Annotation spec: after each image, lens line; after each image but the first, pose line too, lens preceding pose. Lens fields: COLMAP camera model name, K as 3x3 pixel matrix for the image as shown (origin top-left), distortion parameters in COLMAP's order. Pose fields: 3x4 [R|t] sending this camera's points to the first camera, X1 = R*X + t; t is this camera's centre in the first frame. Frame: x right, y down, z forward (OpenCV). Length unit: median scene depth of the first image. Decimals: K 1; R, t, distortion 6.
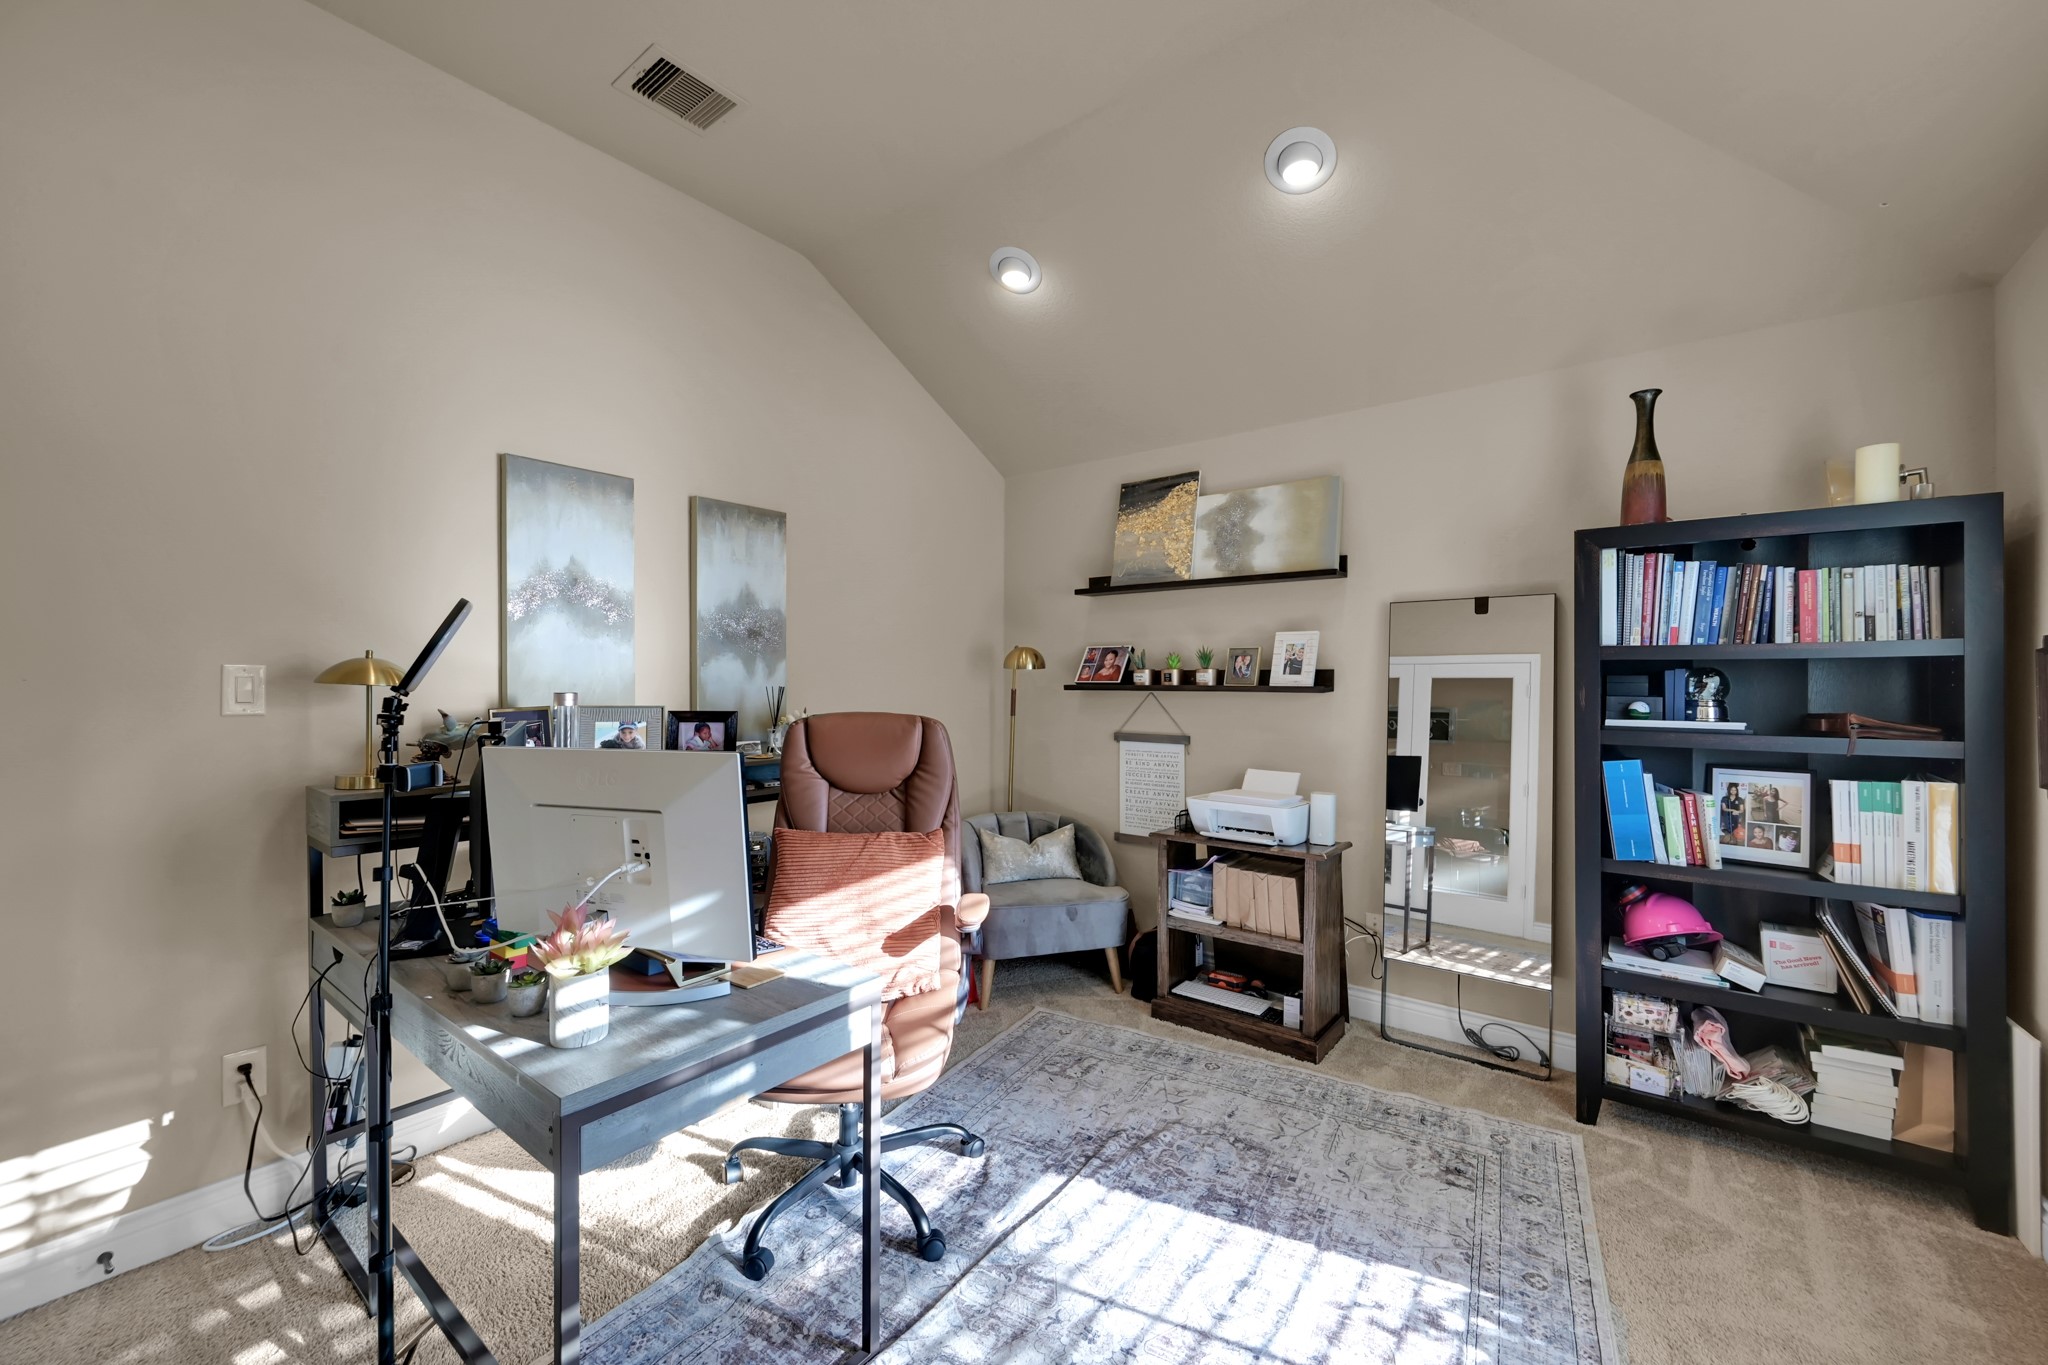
lens RADIAL K [[813.5, 0, 1036.2], [0, 813.5, 690.7], [0, 0, 1]] dist [0.001106, 0.000436]
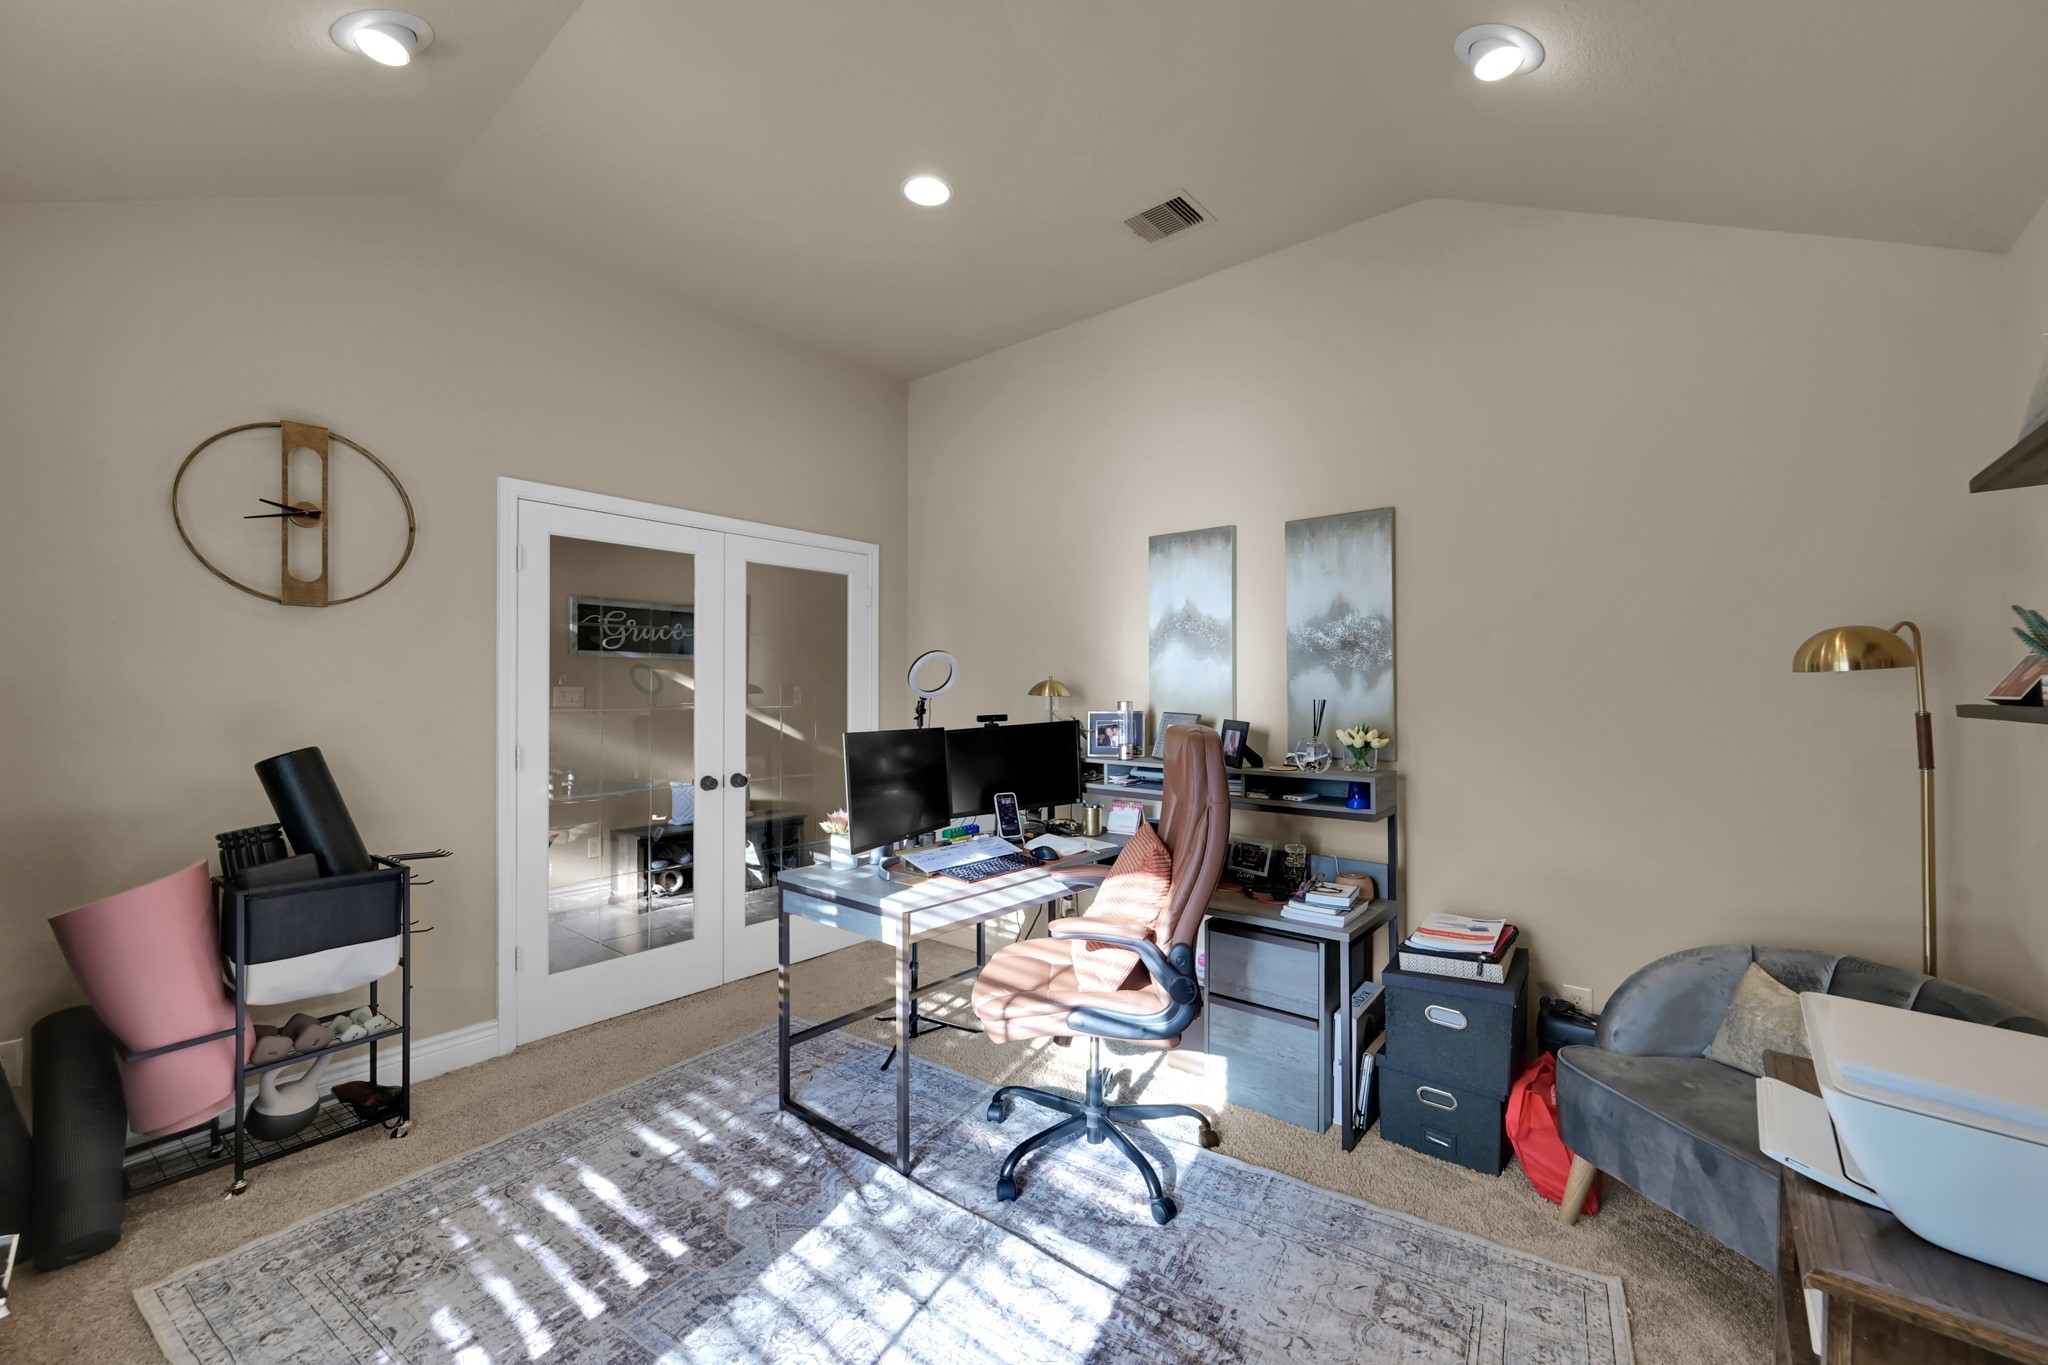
lens RADIAL K [[813.5, 0, 1027.6], [0, 813.5, 688.5], [0, 0, 1]] dist [0.001106, 0.000436]
pose [[-0.058354, -0.004320, -0.998287, 0.806560], [-0.011276, 0.999930, -0.003668, -0.013245], [0.998232, 0.011043, -0.058399, 0.865795]]
